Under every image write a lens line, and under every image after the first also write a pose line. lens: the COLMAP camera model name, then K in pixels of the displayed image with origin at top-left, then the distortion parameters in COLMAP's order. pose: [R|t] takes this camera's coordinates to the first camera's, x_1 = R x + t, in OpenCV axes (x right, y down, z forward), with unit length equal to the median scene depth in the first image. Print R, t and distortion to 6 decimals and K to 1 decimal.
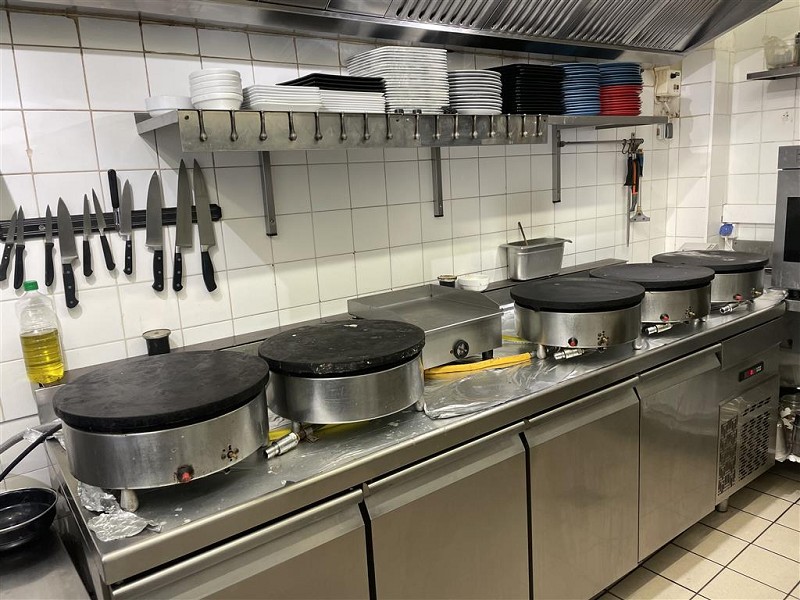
lens RADIAL K [[623.3, 0, 400.0], [0, 623.3, 300.0], [0, 0, 1]] dist [0.034685, -0.001915]
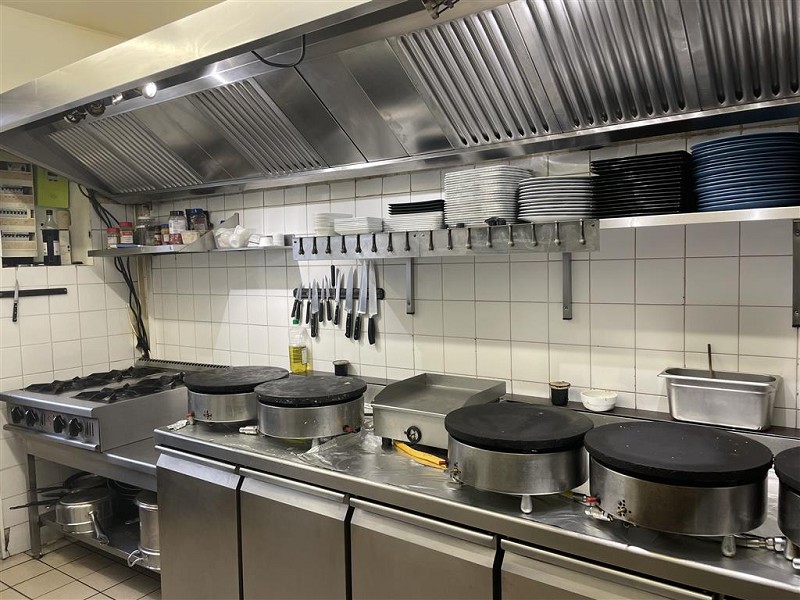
lens RADIAL K [[623.3, 0, 400.0], [0, 623.3, 300.0], [0, 0, 1]] dist [0.034685, -0.001915]
pose [[0.288108, 0.114517, -0.950726, 1.065990], [-0.175534, 0.982317, 0.065129, -0.215199], [0.941372, 0.148120, 0.303115, 0.553367]]
